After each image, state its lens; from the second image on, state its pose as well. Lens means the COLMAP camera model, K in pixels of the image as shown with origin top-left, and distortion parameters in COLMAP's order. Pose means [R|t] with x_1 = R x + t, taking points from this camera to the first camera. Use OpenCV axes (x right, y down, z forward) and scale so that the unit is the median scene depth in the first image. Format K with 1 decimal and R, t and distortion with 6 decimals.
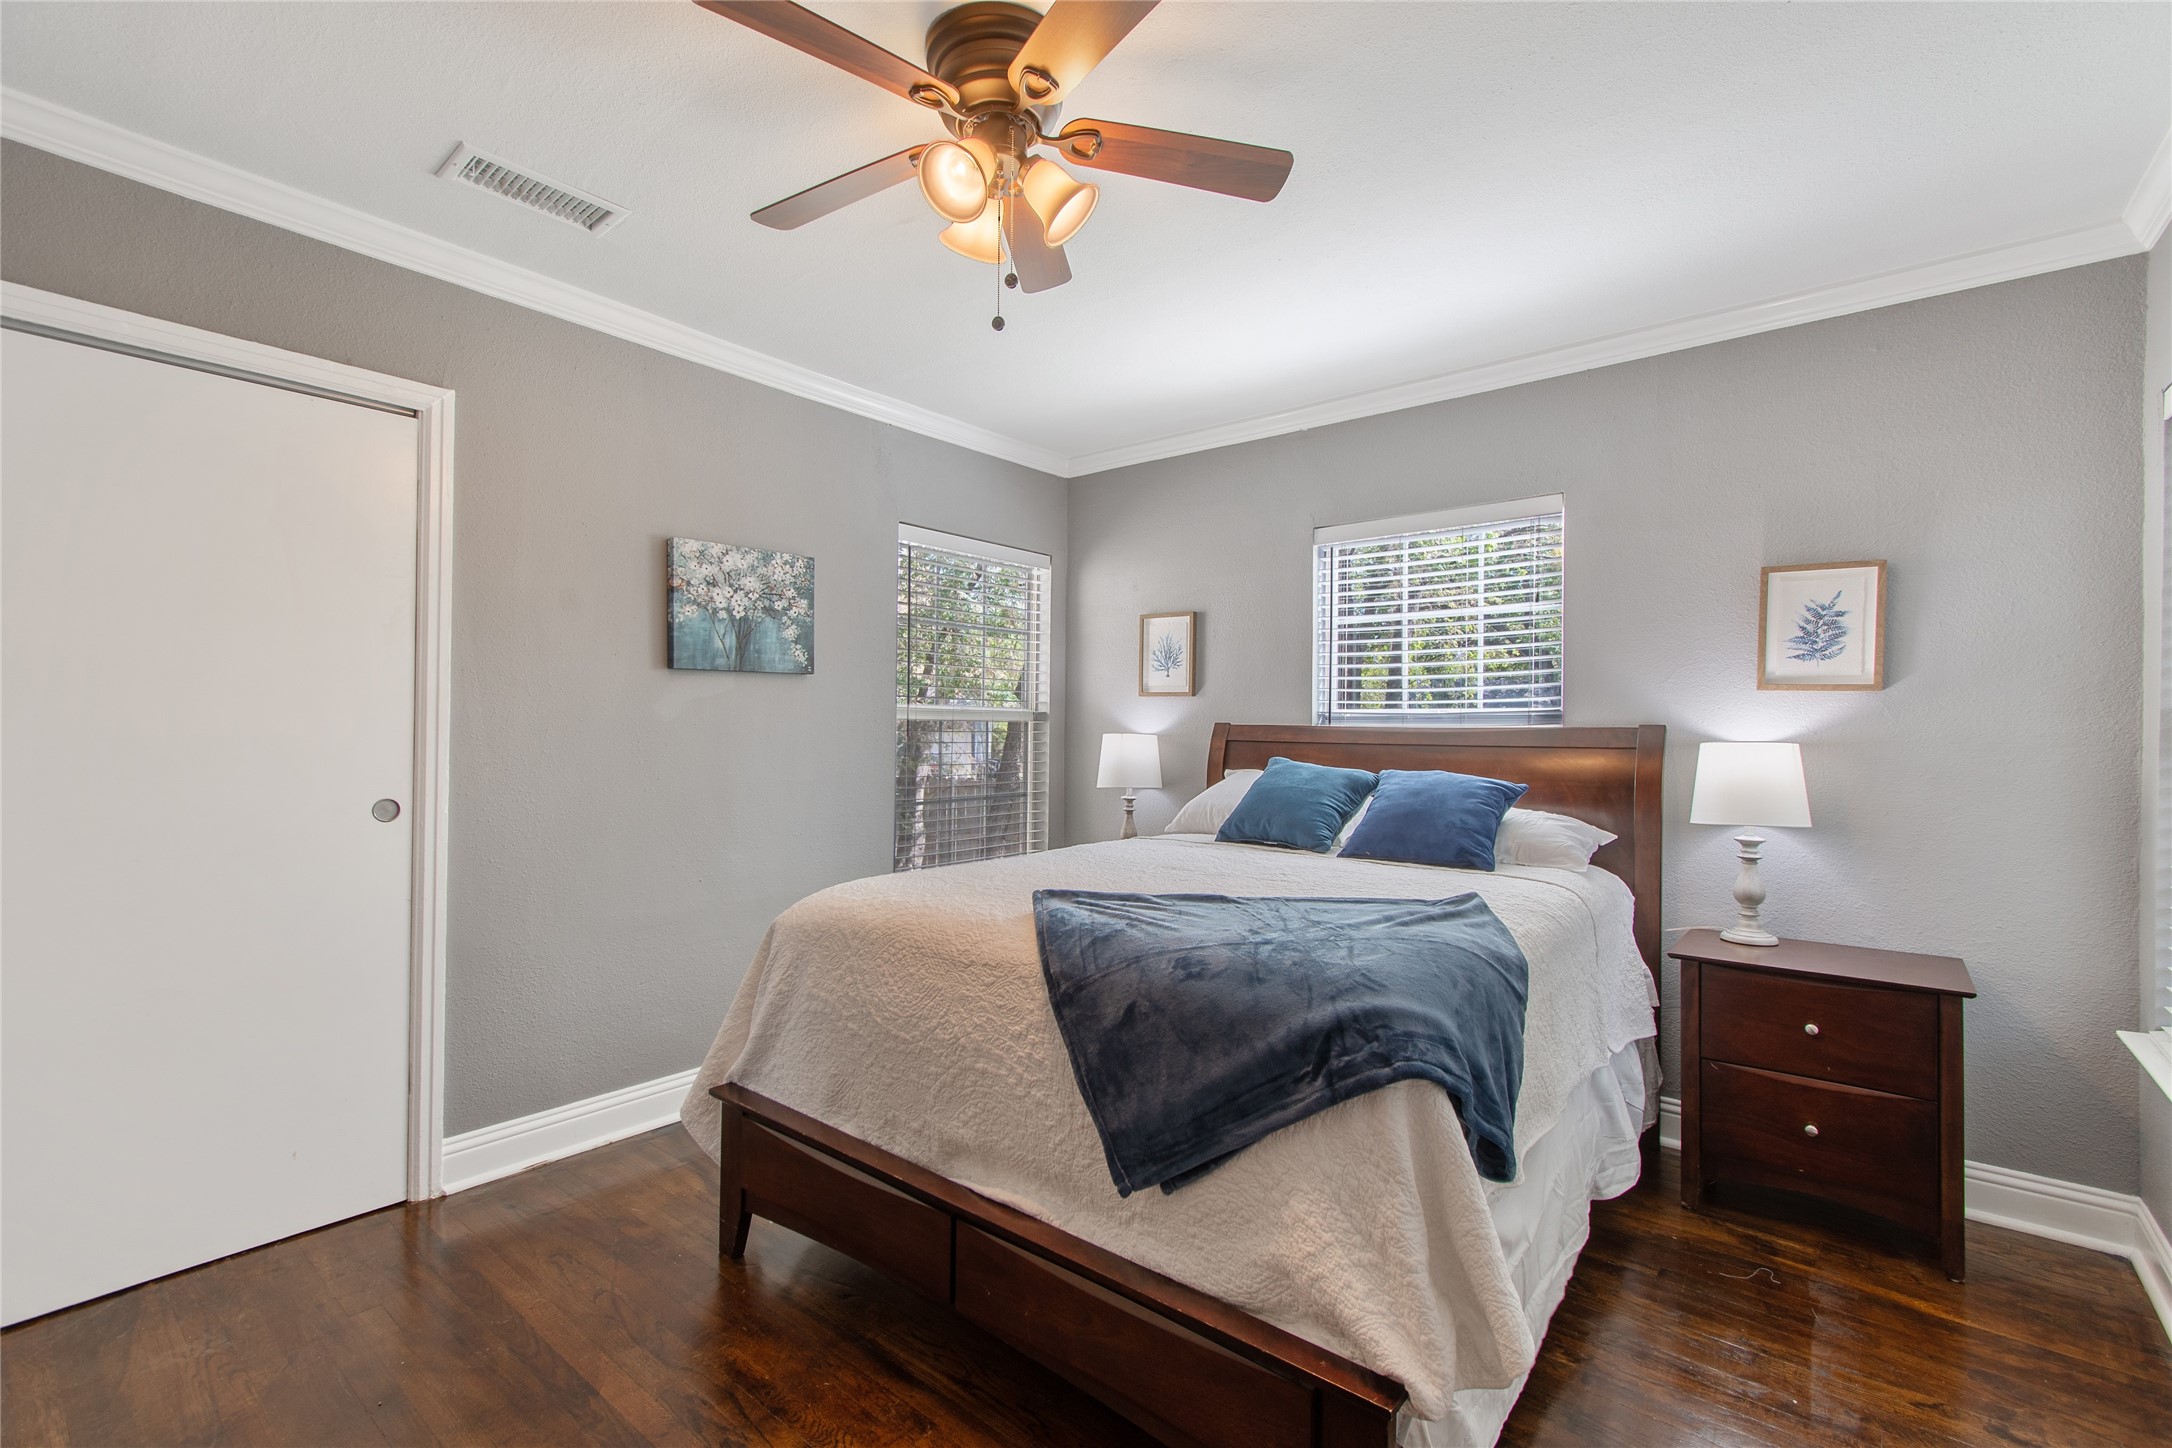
lens RADIAL K [[955.7, 0, 1089.9], [0, 955.7, 722.1], [0, 0, 1]] dist [0.005091, -0.001836]
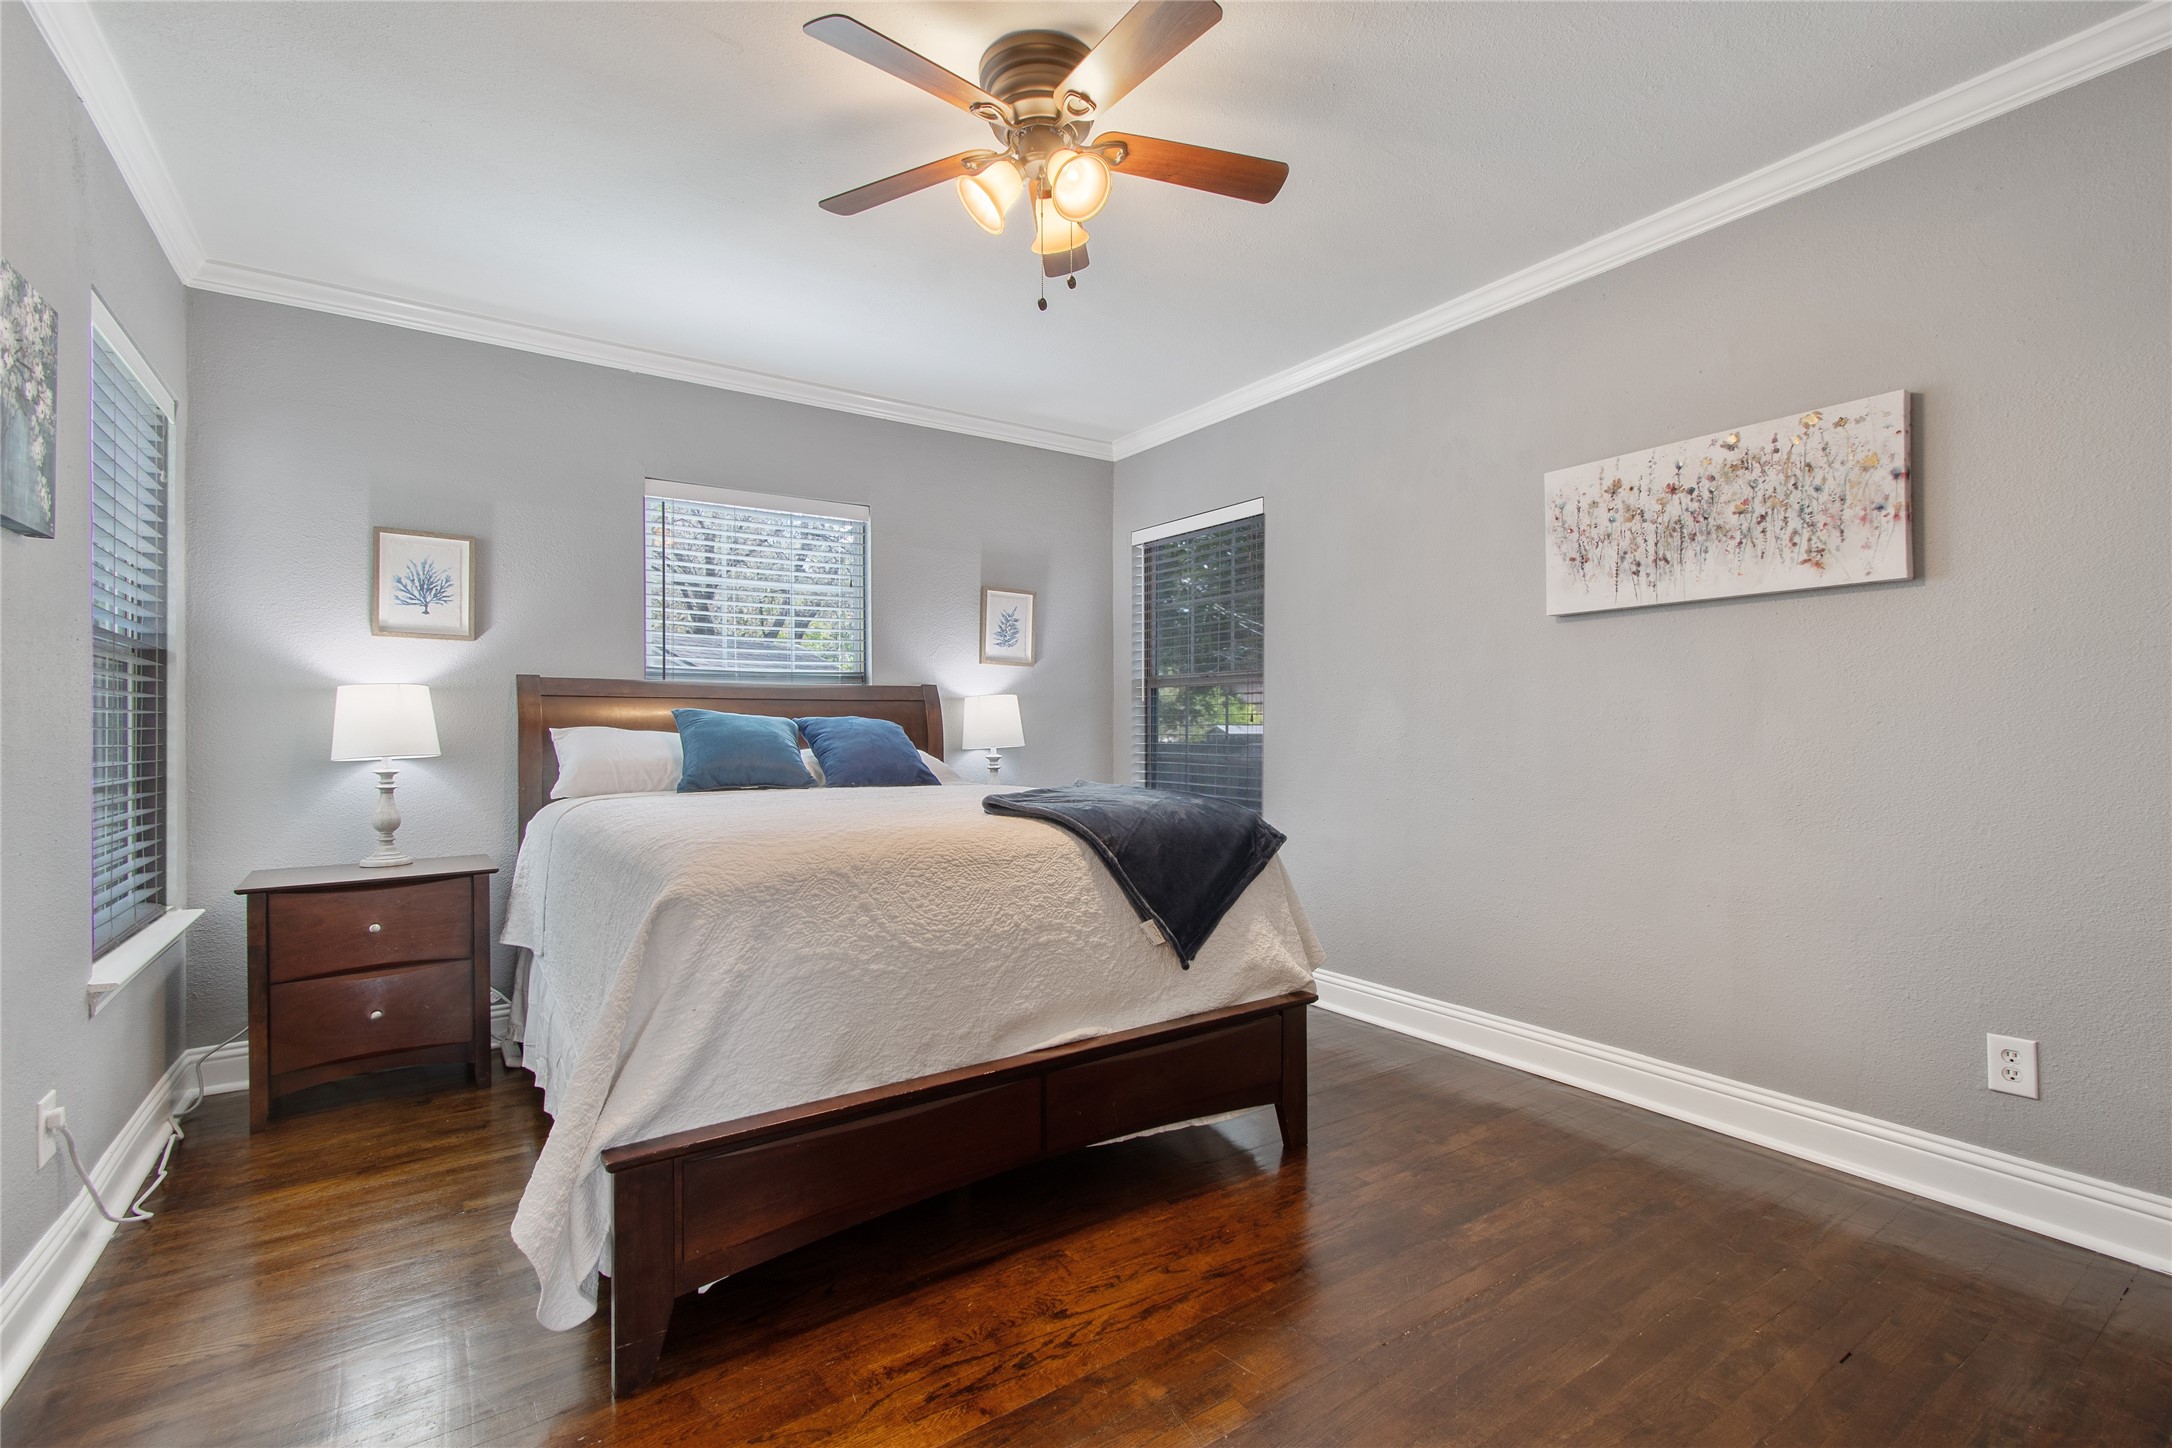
lens RADIAL K [[955.7, 0, 1090.4], [0, 955.7, 722.6], [0, 0, 1]] dist [0.005091, -0.001836]
pose [[0.276683, -0.004883, 0.960949, -0.796734], [0.002001, 0.999988, 0.004505, 0.059670], [-0.960959, 0.000677, 0.276690, 0.408964]]
